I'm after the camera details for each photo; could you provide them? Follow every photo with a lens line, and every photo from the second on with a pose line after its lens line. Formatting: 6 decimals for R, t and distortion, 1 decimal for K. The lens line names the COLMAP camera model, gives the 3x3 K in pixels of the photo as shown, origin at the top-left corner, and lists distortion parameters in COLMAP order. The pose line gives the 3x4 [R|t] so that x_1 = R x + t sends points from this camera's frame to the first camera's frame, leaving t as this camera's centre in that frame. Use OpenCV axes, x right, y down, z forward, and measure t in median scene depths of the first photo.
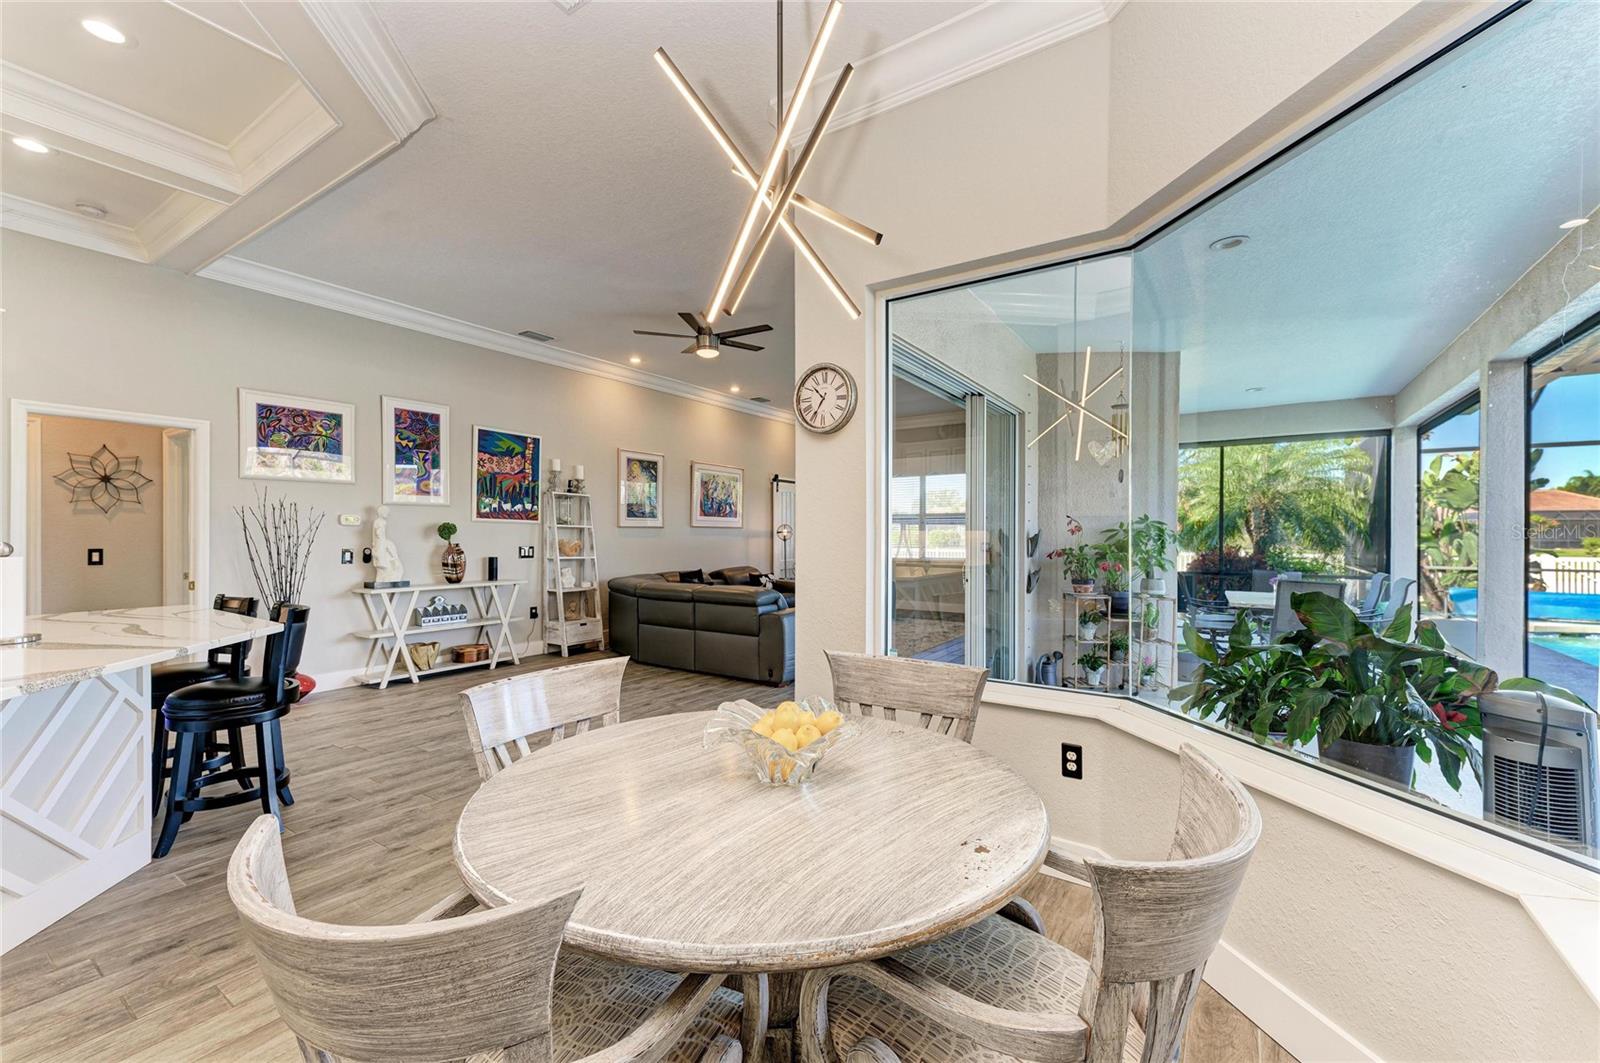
lens RADIAL K [[651.8, 0, 806.6], [0, 651.8, 535.5], [0, 0, 1]] dist [0.005375, -0.001520]
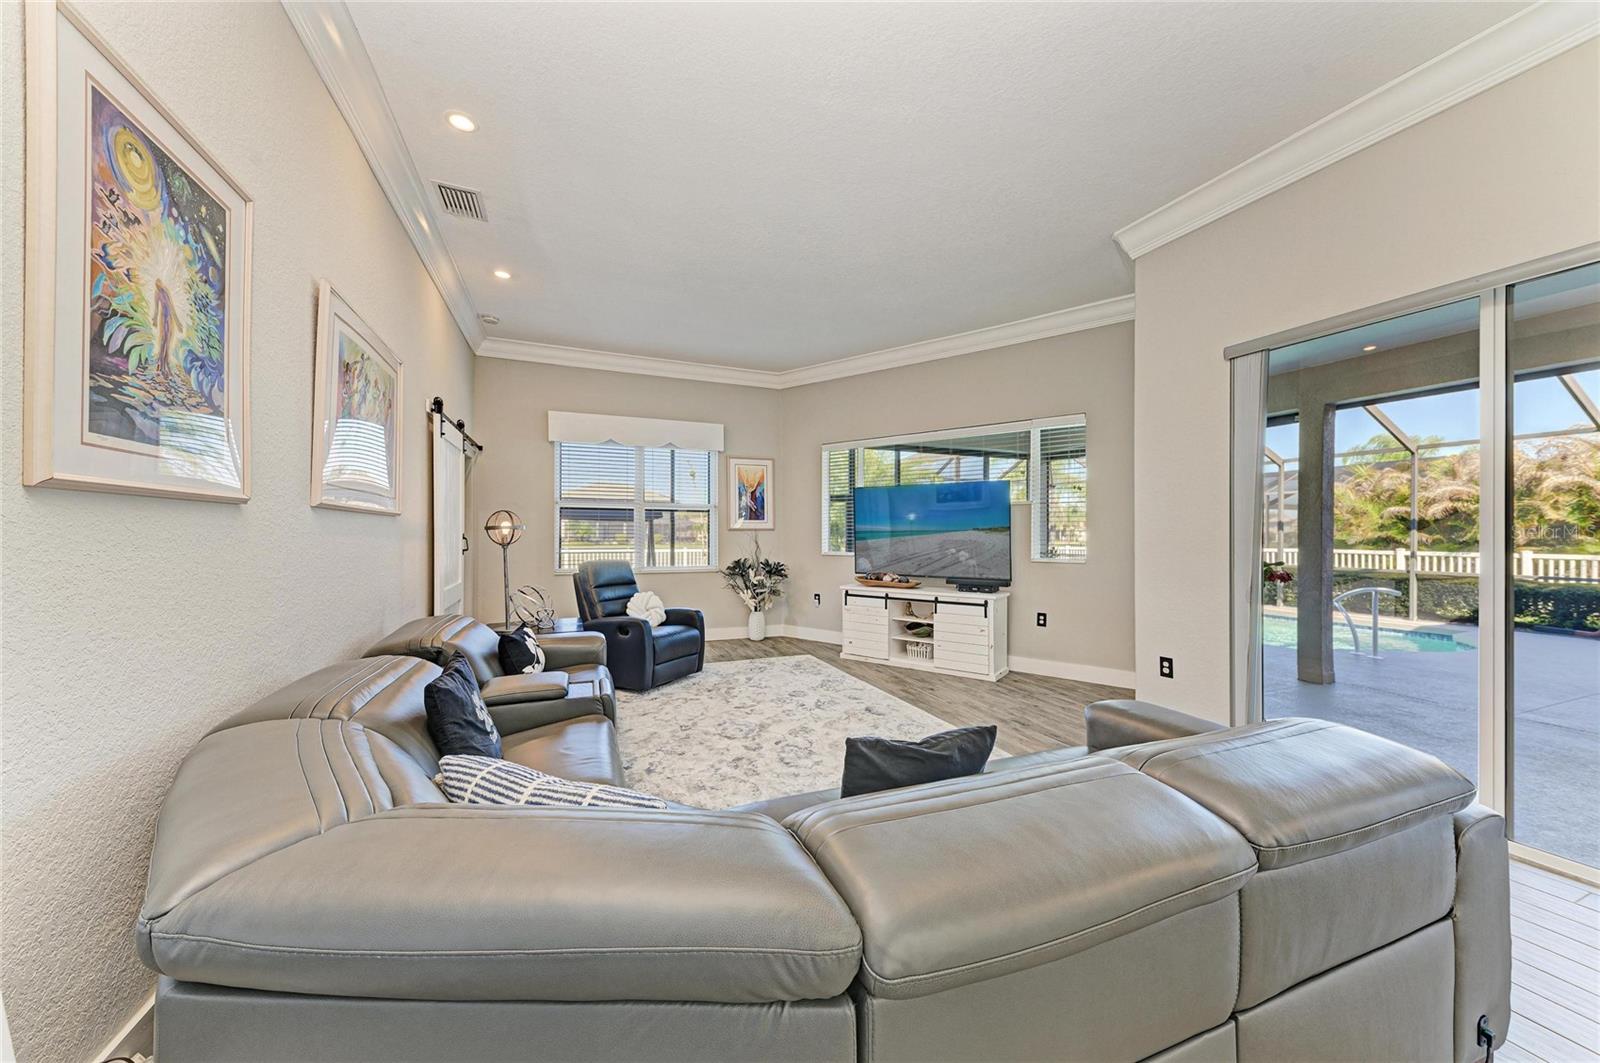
lens RADIAL K [[559.4, 0, 800.4], [0, 559.4, 538.7], [0, 0, 1]] dist [0.010642, -0.002439]
pose [[0.571866, -0.005467, 0.820329, -0.381860], [-0.001504, 0.999969, 0.007713, -0.000922], [-0.820346, -0.005645, 0.571840, 0.997644]]
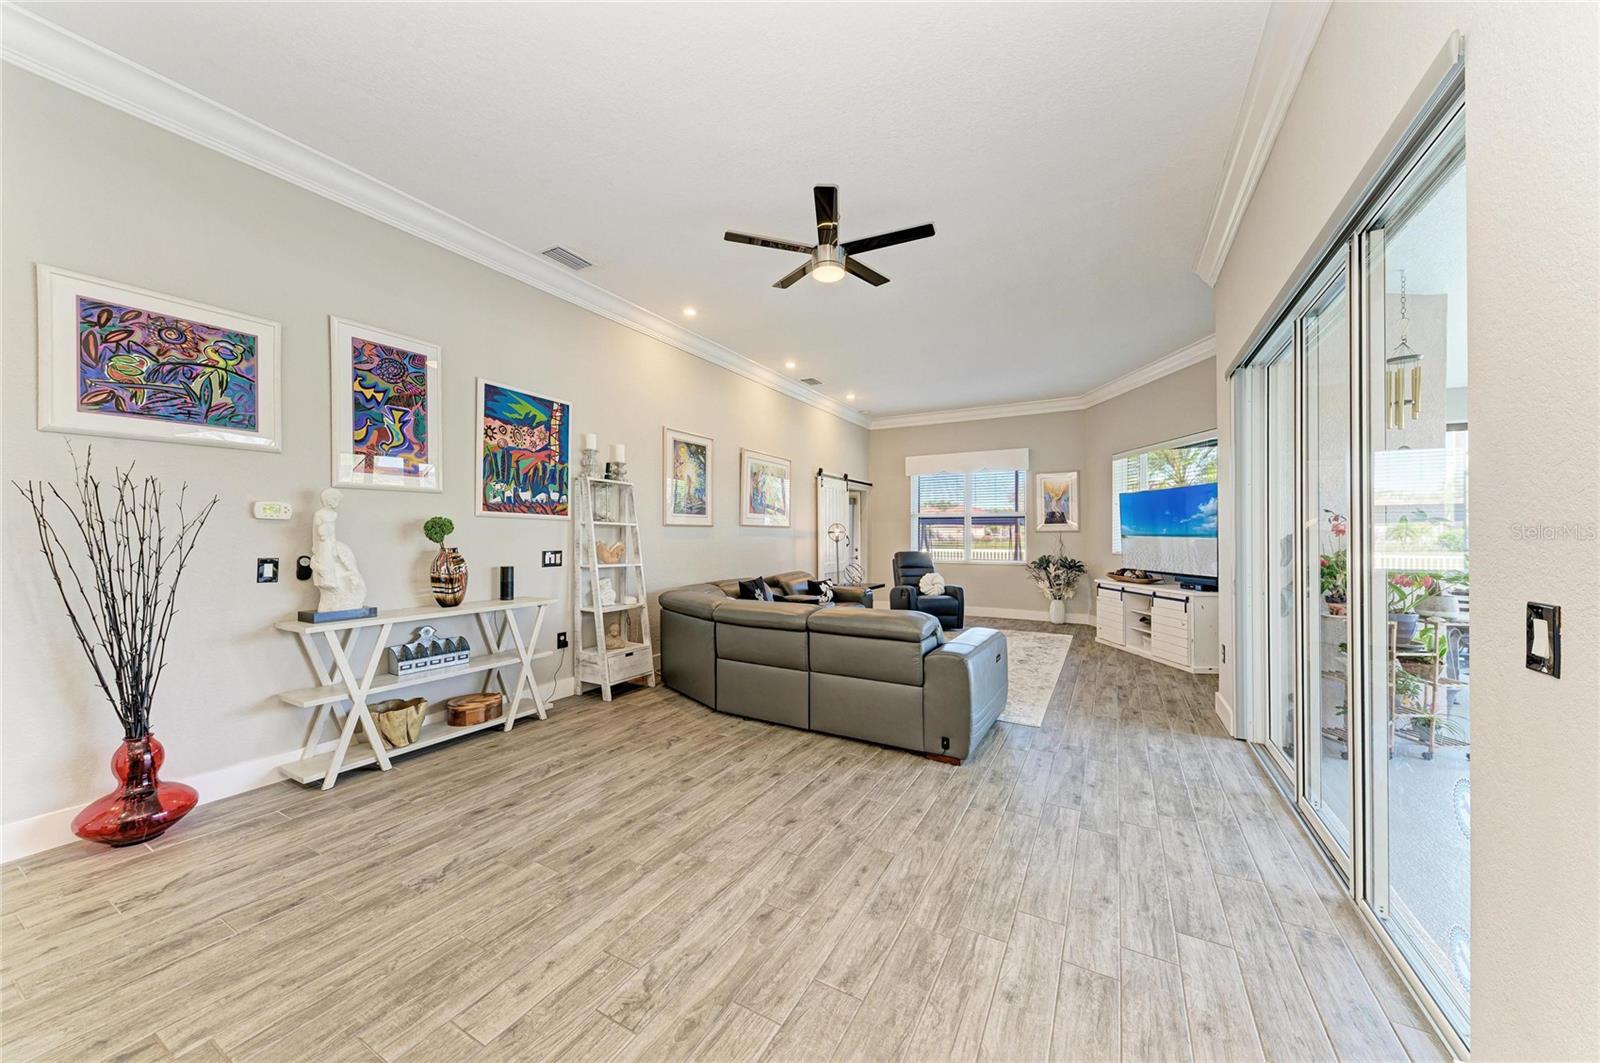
lens RADIAL K [[559.4, 0, 797.5], [0, 559.4, 537.6], [0, 0, 1]] dist [0.010642, -0.002439]
pose [[0.998284, -0.001150, 0.058539, -0.214287], [0.001016, 0.999997, 0.002319, 0.000554], [-0.058542, -0.002256, 0.998282, 0.398107]]
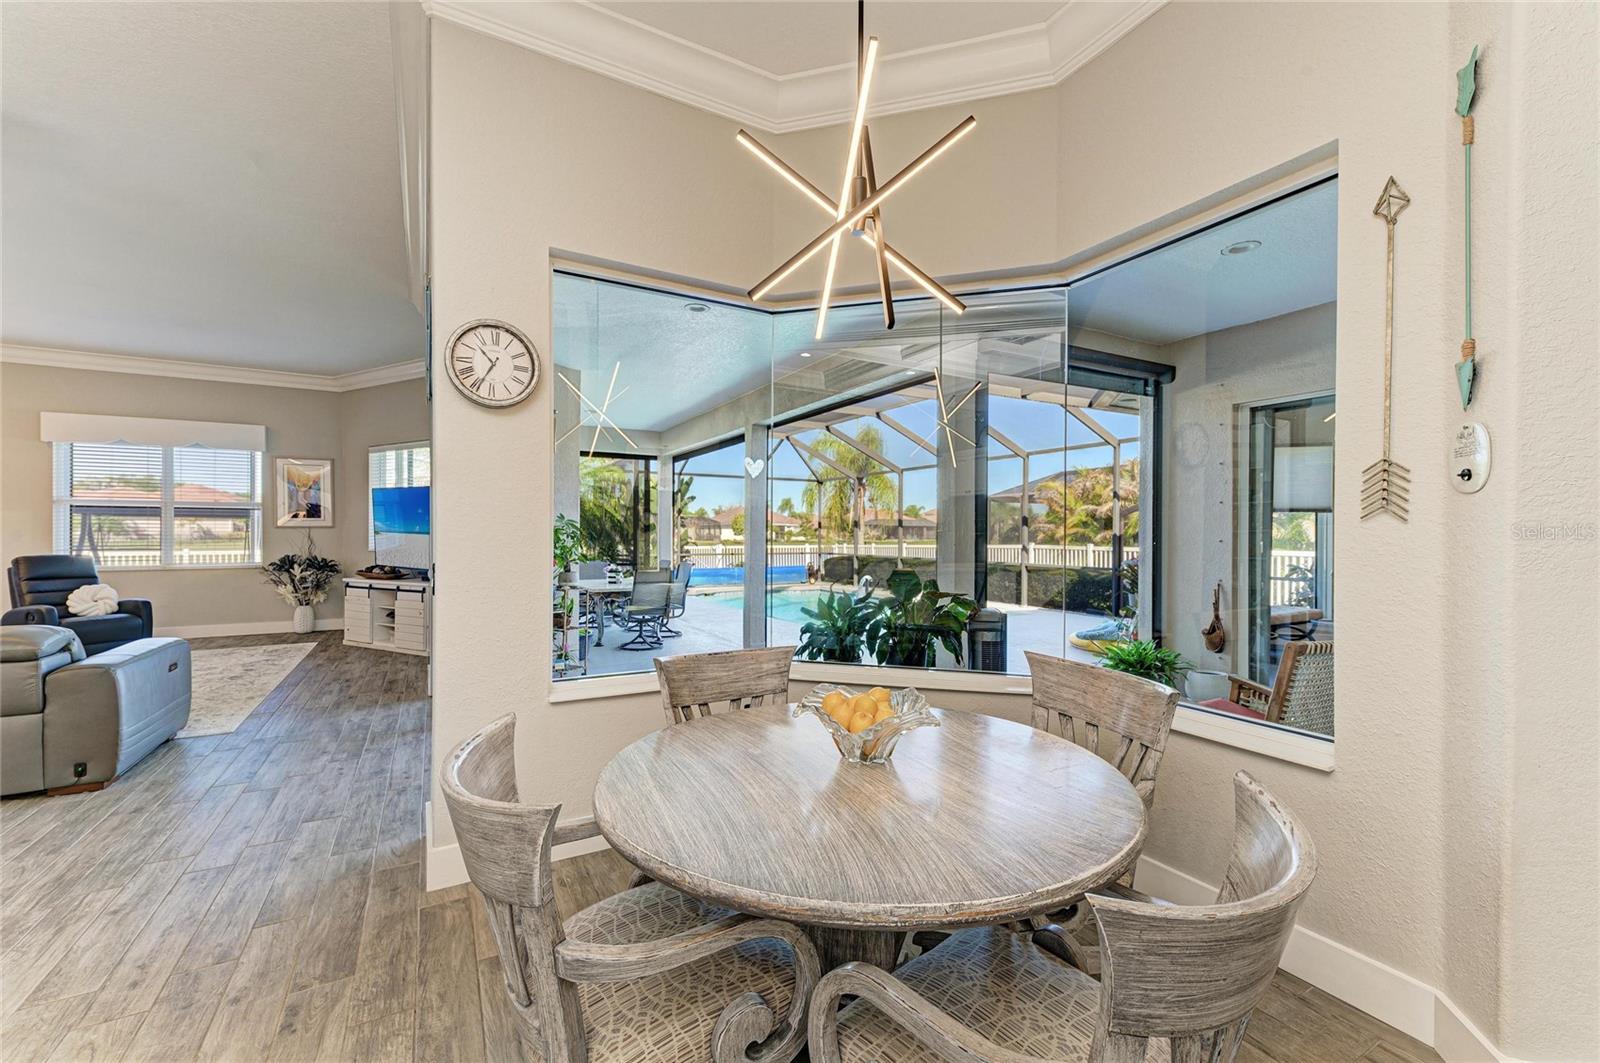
lens RADIAL K [[651.8, 0, 811.5], [0, 651.8, 528.7], [0, 0, 1]] dist [0.005375, -0.001520]
pose [[0.451500, 0.004469, 0.892260, -0.254057], [-0.000787, 0.999989, -0.004610, -0.001532], [-0.892271, 0.001379, 0.451499, 0.139767]]
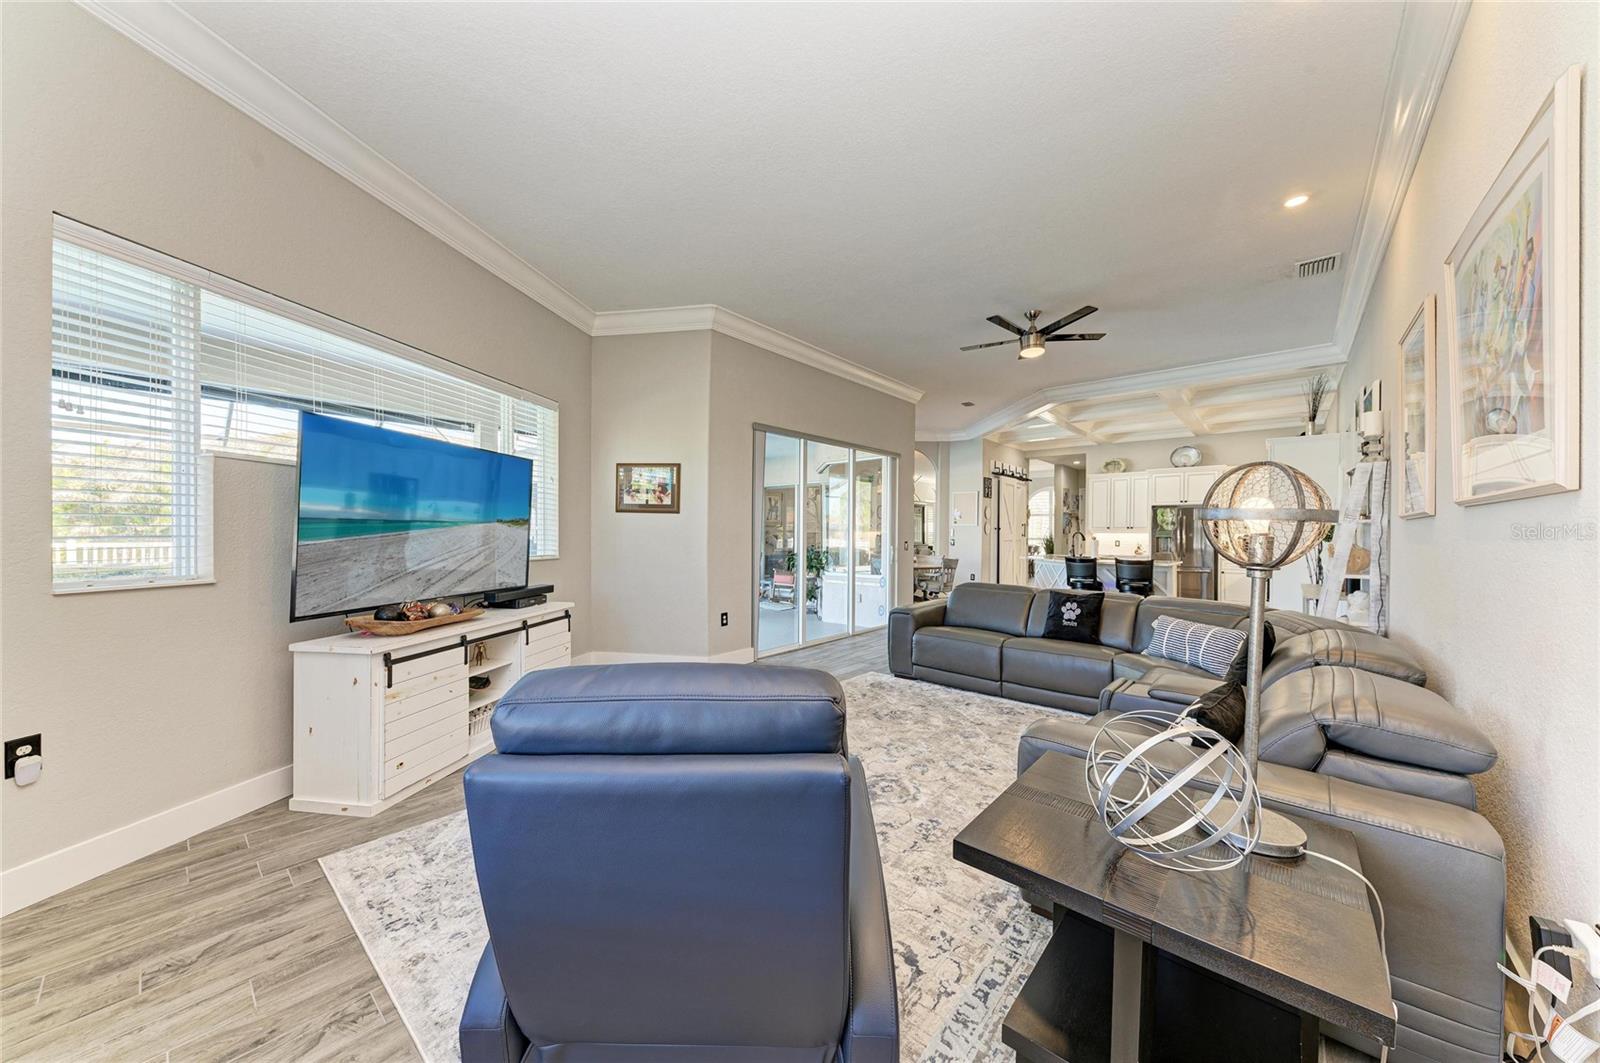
lens RADIAL K [[559.4, 0, 798.2], [0, 559.4, 534.7], [0, 0, 1]] dist [0.010642, -0.002439]
pose [[-0.990840, -0.010142, 0.134661, 0.086509], [-0.009815, 0.999947, 0.003093, 0.000787], [-0.134685, 0.001743, -0.990887, 1.860190]]
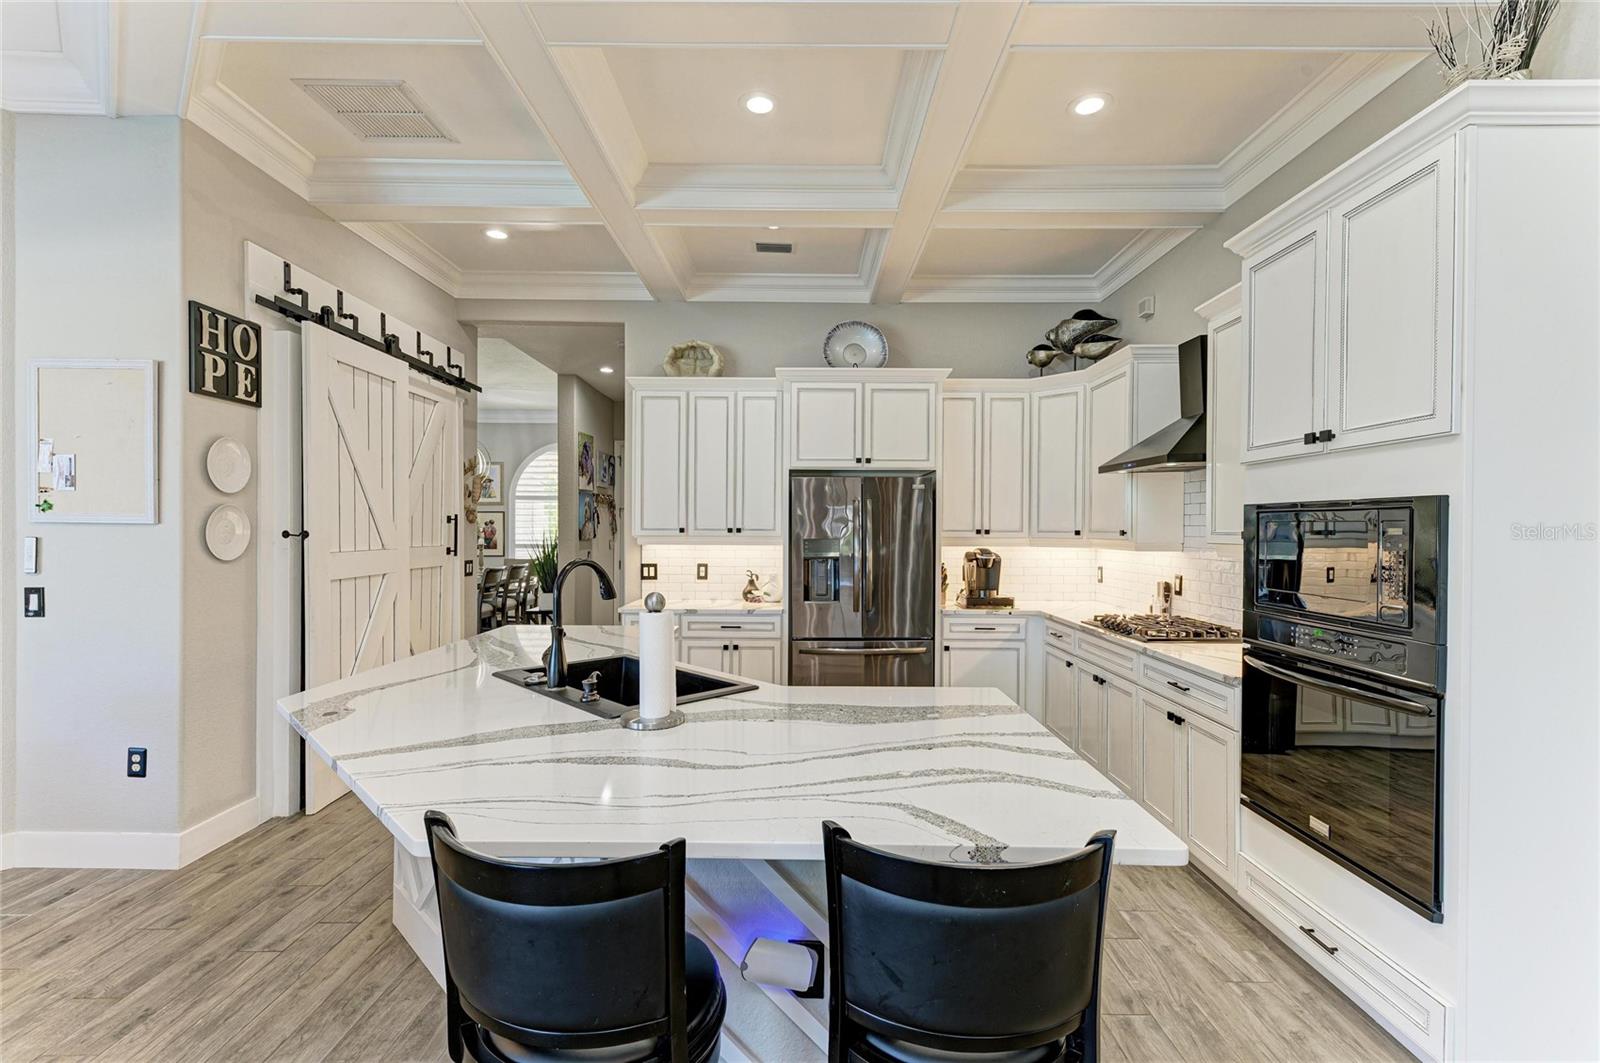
lens RADIAL K [[688.9, 0, 779.3], [0, 688.9, 534.1], [0, 0, 1]] dist [0.010620, 0.000198]
pose [[-0.849771, -0.002876, -0.527144, -0.339505], [-0.007246, 0.999954, 0.006225, -0.024962], [0.527102, 0.009109, -0.849753, 0.661234]]
